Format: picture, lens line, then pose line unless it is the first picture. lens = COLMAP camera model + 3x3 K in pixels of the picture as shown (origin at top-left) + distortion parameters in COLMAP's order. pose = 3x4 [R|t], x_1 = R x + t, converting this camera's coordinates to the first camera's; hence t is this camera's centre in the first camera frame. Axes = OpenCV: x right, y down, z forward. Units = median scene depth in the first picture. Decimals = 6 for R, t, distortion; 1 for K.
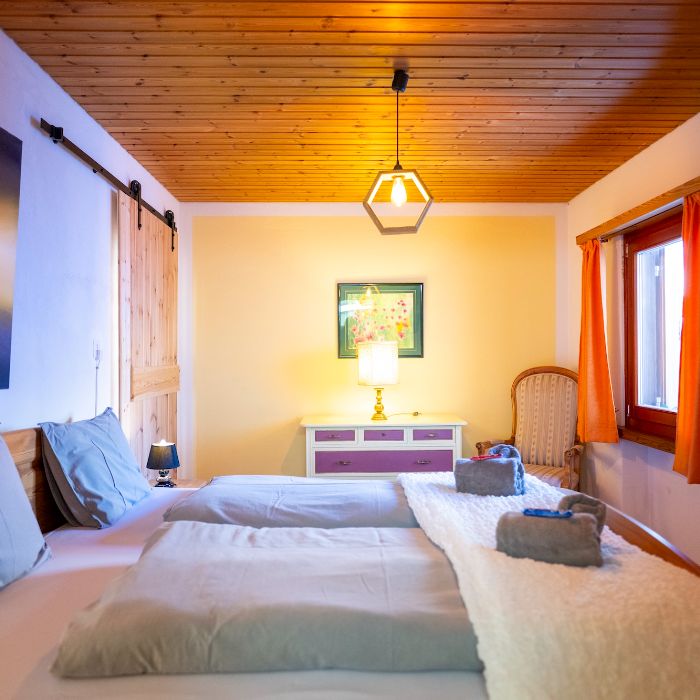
lens RADIAL K [[586.2, 0, 350.0], [0, 586.2, 350.0], [0, 0, 1]] dist [0.006952, 0.001247]
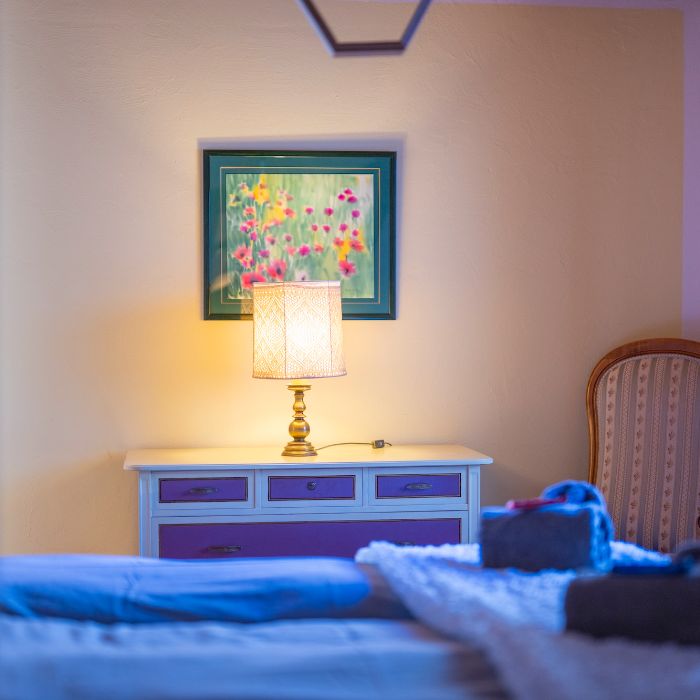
lens RADIAL K [[1495.9, 0, 350.0], [0, 1495.9, 350.0], [0, 0, 1]] dist [0.004844, -0.041370]
pose [[0.993623, 0.000251, 0.112751, -0.041494], [-0.002735, 0.999757, 0.021876, 0.012718], [-0.112718, -0.022045, 0.993382, -0.143644]]
